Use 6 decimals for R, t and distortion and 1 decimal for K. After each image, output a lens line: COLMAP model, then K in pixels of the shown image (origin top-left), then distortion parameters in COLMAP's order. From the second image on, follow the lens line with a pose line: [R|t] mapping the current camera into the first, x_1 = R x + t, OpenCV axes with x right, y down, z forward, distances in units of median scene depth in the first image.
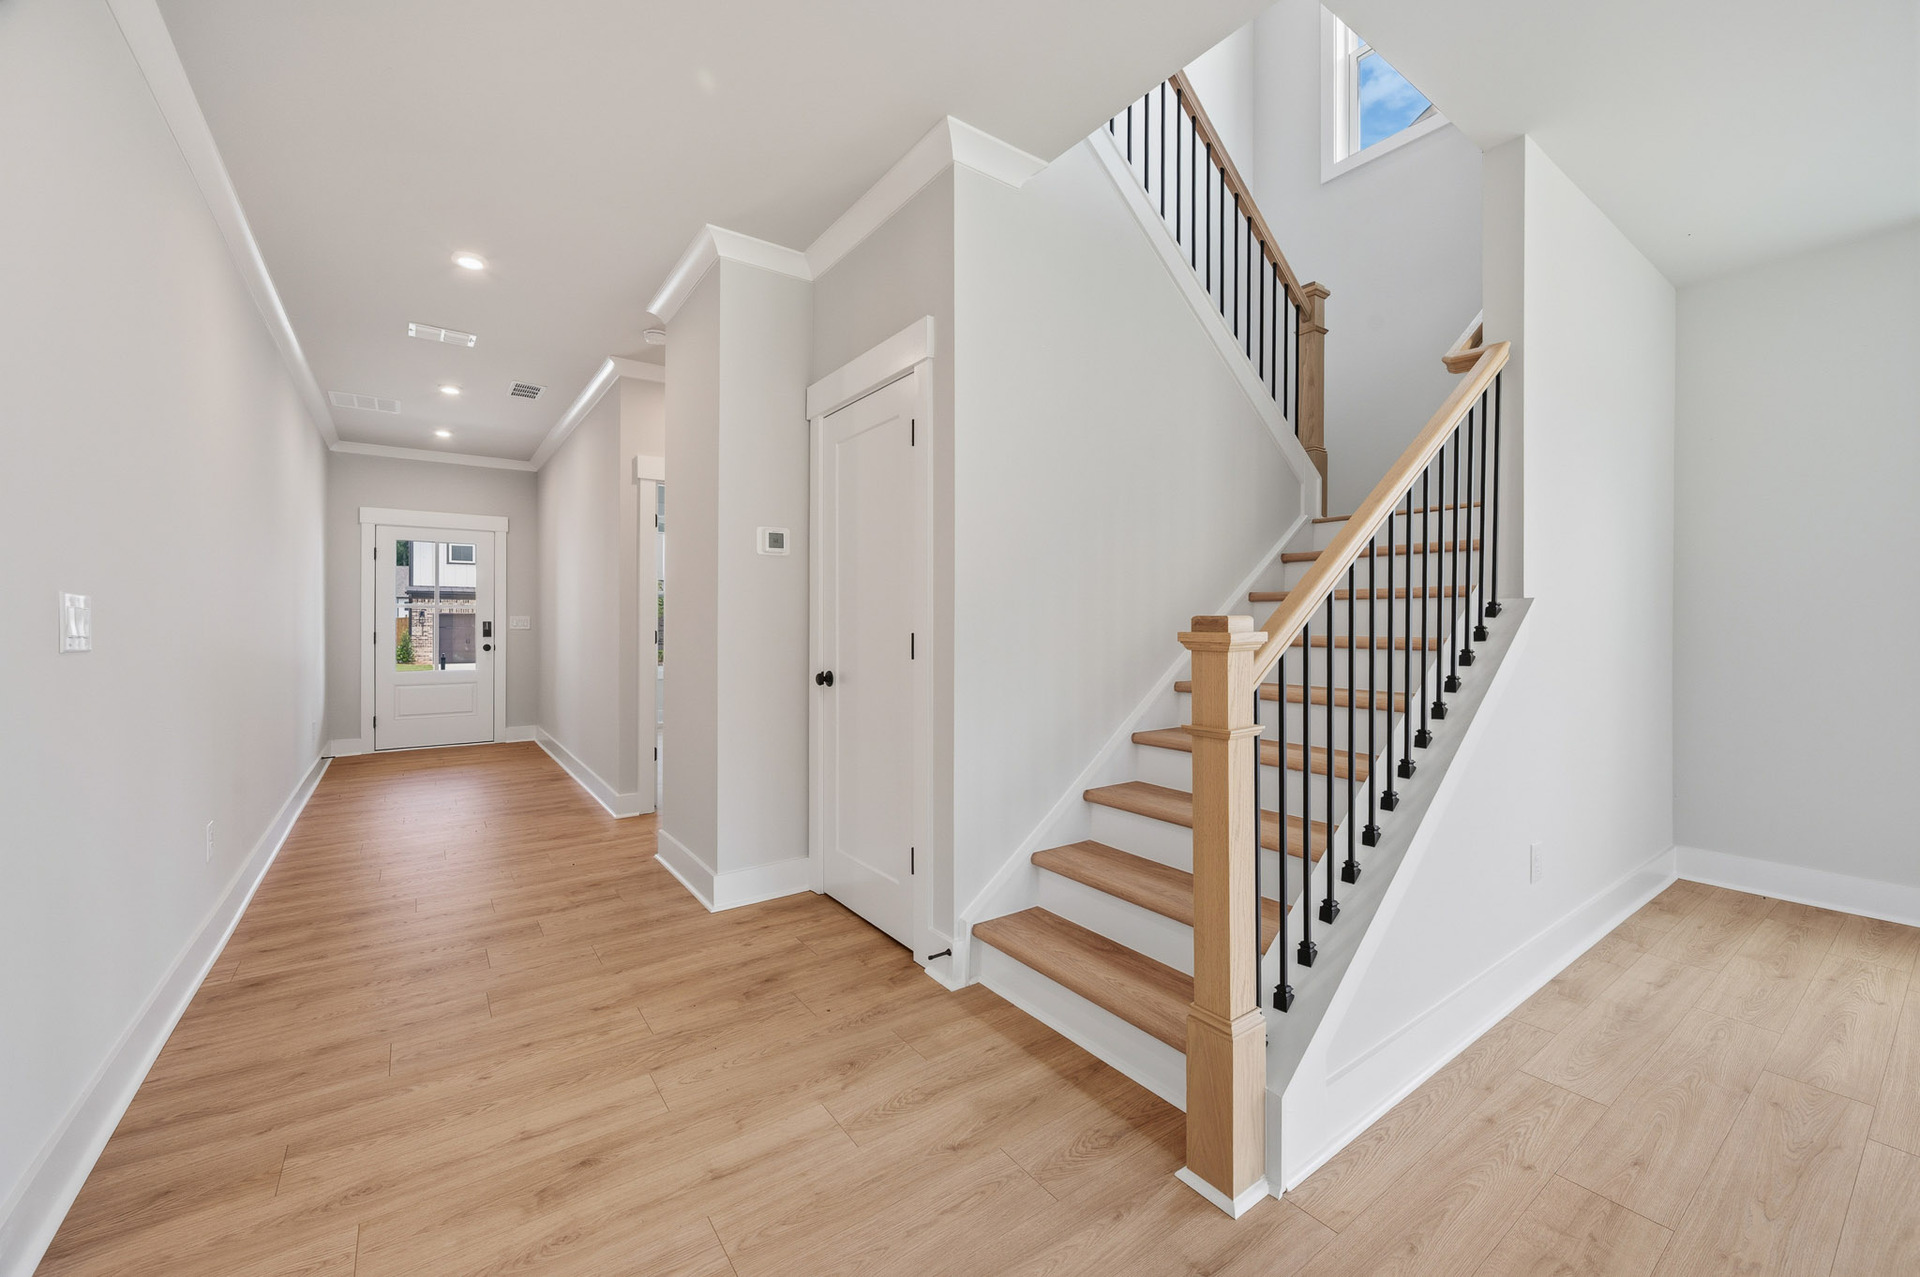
lens RADIAL K [[757.8, 0, 960.0], [0, 757.8, 638.5], [0, 0, 1]] dist [0.000110, -0.000048]
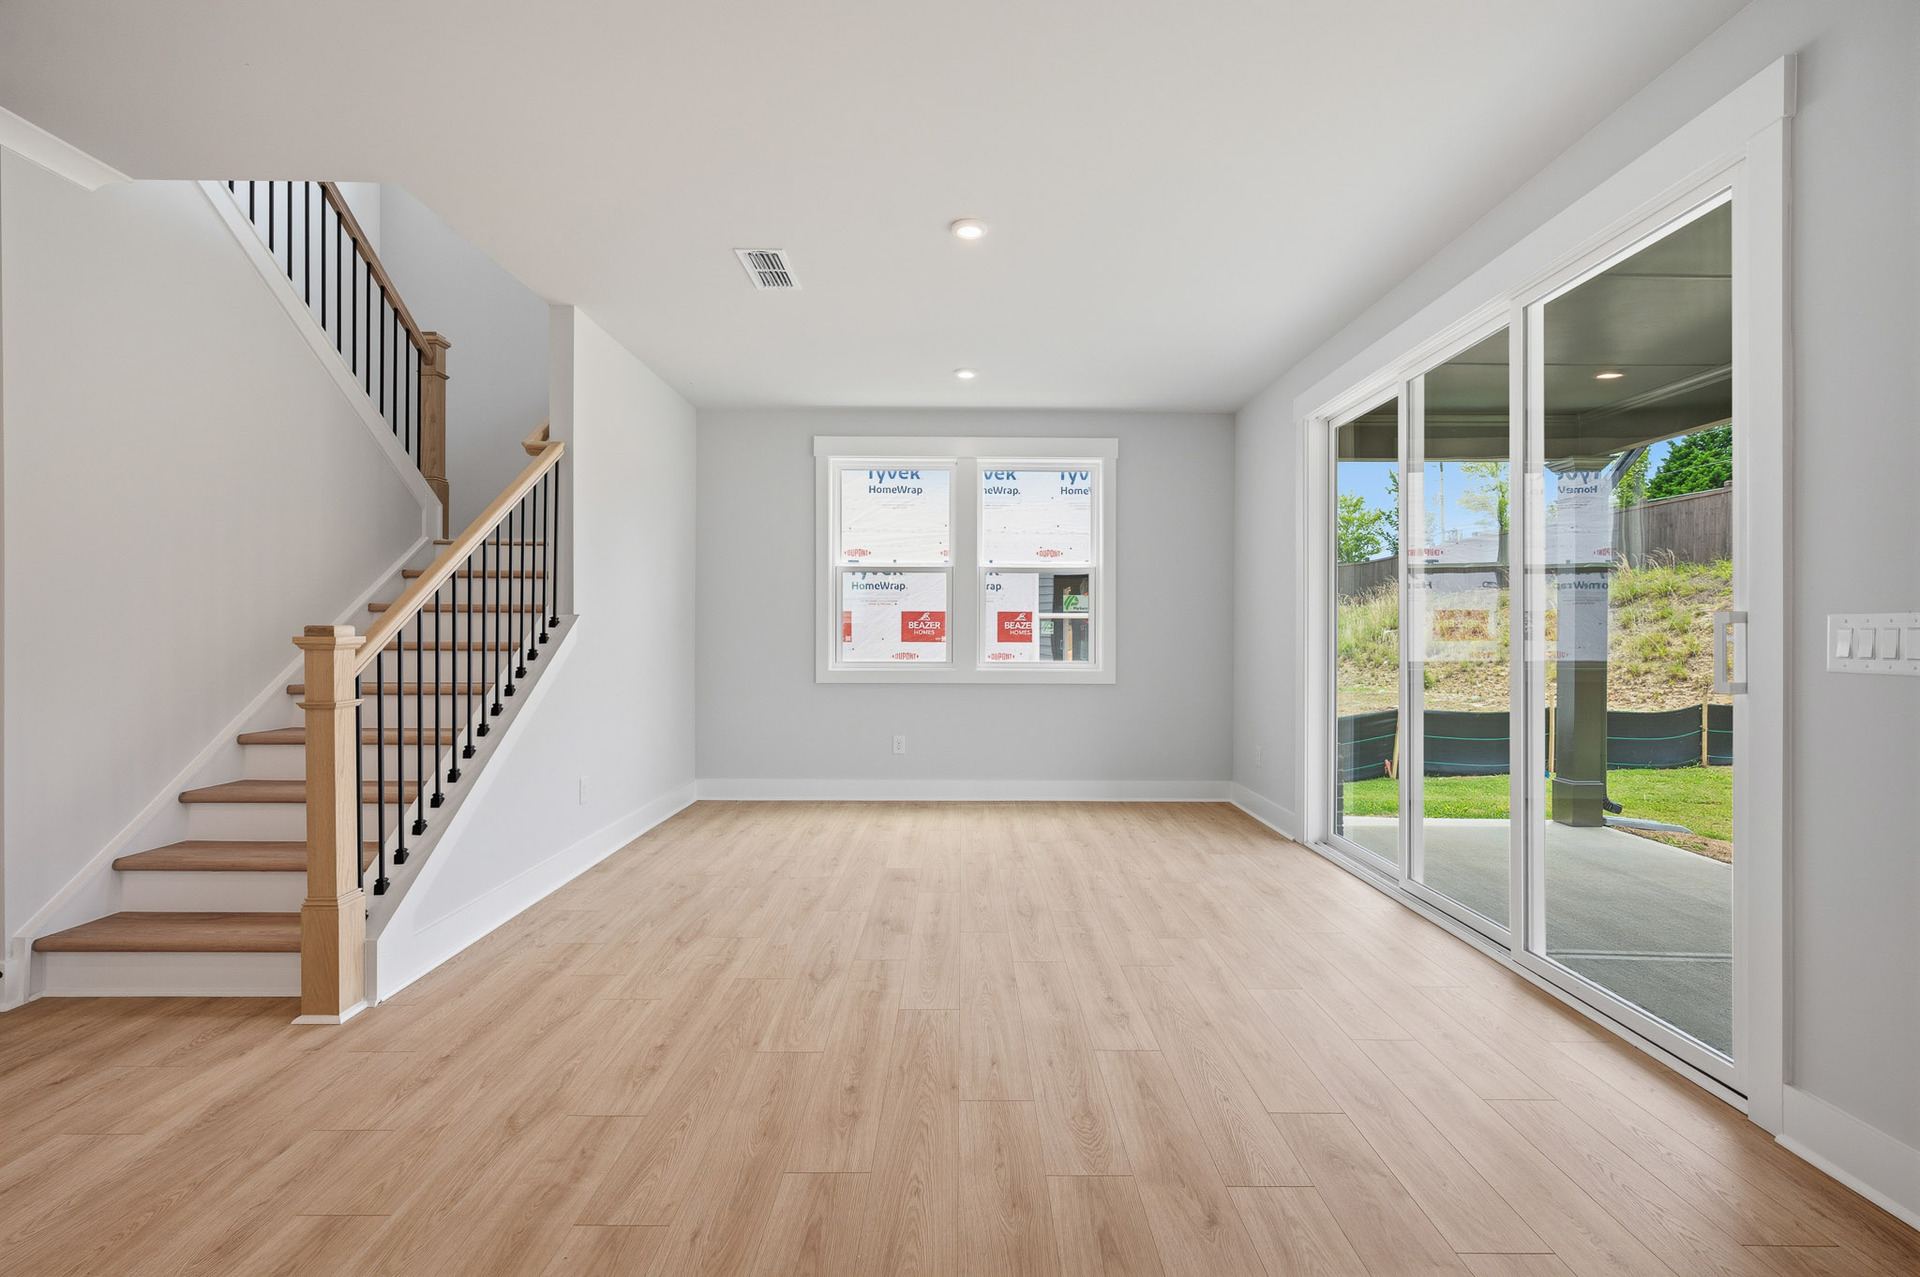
lens RADIAL K [[844.3, 0, 964.9], [0, 844.3, 627.7], [0, 0, 1]] dist [0.000920, -0.000300]
pose [[0.575515, 0.004302, 0.817780, -0.179431], [0.016453, 0.999723, -0.016838, 0.013947], [-0.817625, 0.023145, 0.575285, -0.598794]]
